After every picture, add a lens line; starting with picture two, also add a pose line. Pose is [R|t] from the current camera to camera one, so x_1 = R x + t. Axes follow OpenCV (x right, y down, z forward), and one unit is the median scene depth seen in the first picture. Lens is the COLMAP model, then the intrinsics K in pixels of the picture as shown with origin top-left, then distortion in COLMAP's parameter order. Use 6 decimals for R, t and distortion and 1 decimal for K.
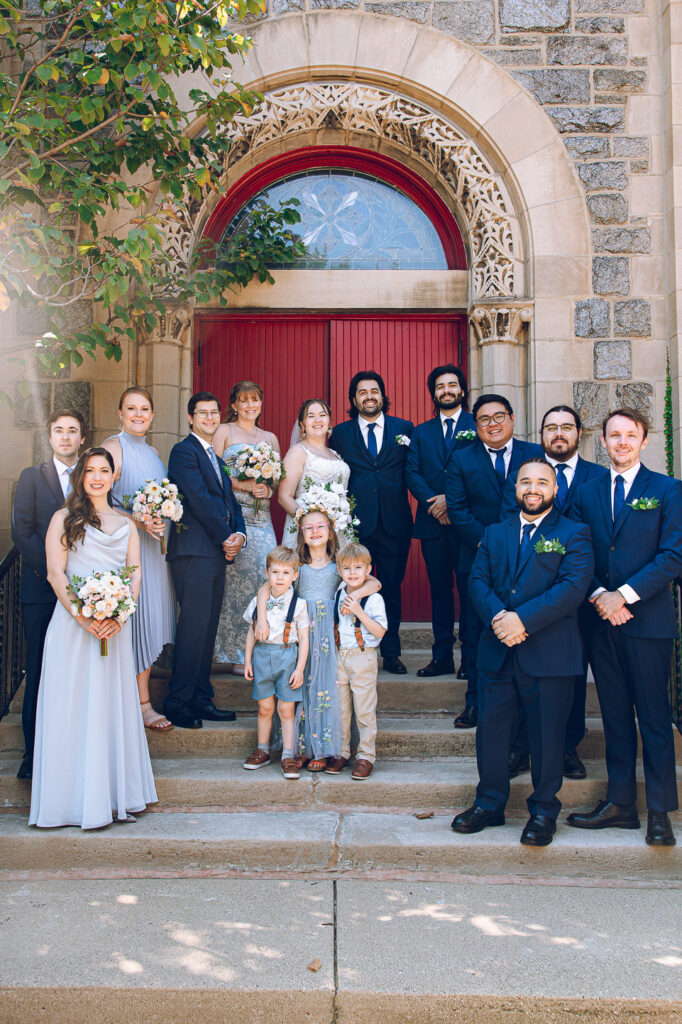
lens RADIAL K [[1502.9, 0, 310.2], [0, 1502.9, 530.7], [0, 0, 1]] dist [0.016845, 0.009058]
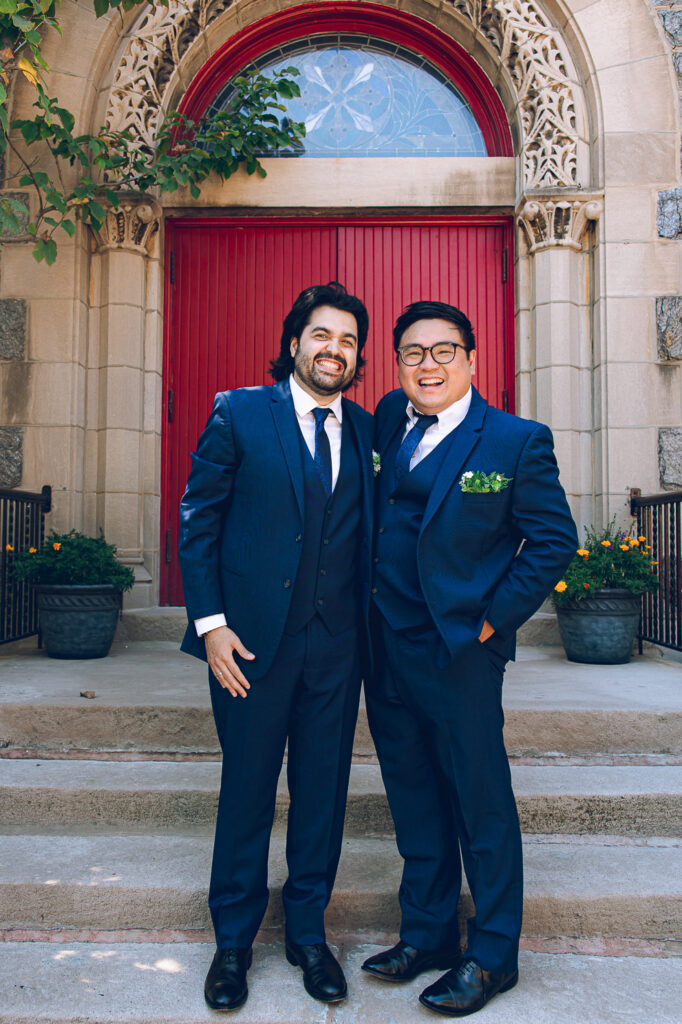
lens RADIAL K [[1502.9, 0, 310.2], [0, 1502.9, 530.7], [0, 0, 1]] dist [0.016845, 0.009058]
pose [[0.999926, -0.000105, -0.012187, 0.008738], [0.000320, 0.999844, 0.017663, 0.005924], [0.012183, -0.017666, 0.999770, 0.225302]]
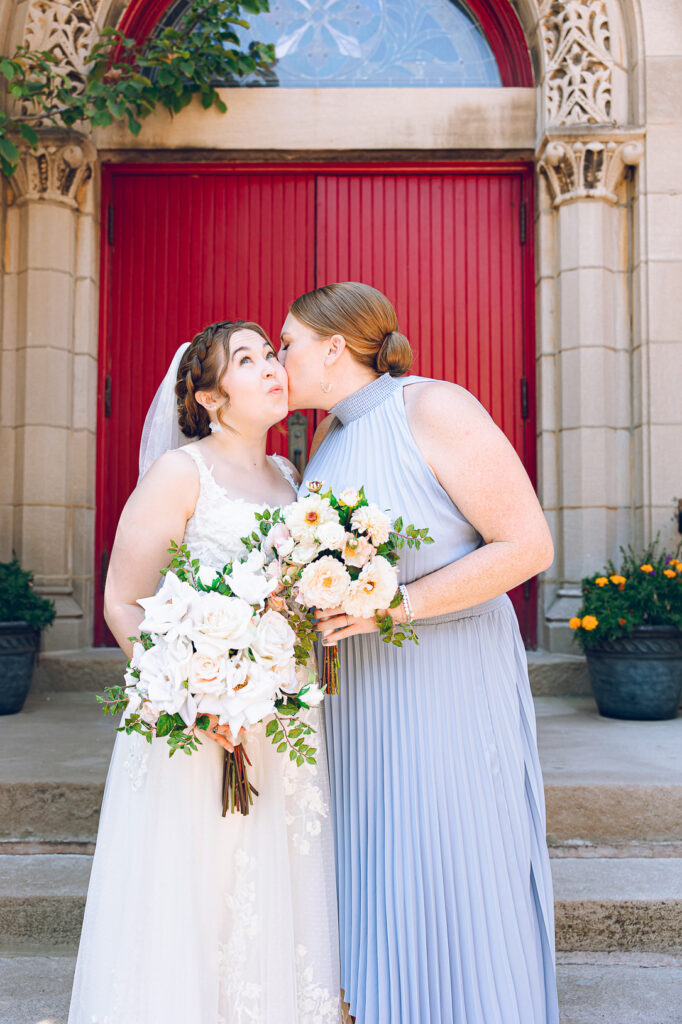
lens RADIAL K [[1776.5, 0, 340.9], [0, 1776.5, 548.0], [0, 0, 1]] dist [0.029227, 0.001351]
pose [[0.999976, -0.001429, 0.006771, 0.019112], [0.001316, 0.999862, 0.016565, 0.005604], [-0.006794, -0.016556, 0.999840, 0.265281]]
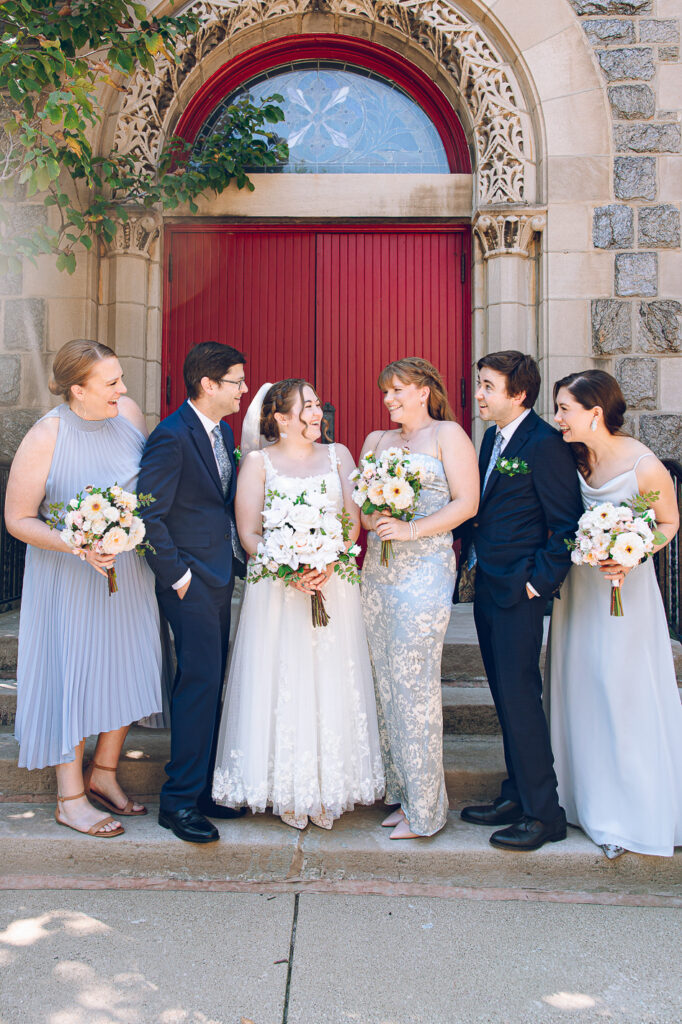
lens RADIAL K [[1543.8, 0, 286.4], [0, 1543.8, 511.5], [0, 0, 1]] dist [0.004326, 0.037903]
pose [[0.999850, 0.004100, -0.016802, 0.011930], [-0.003670, 0.999667, 0.025549, 0.002646], [0.016901, -0.025483, 0.999532, 0.087488]]
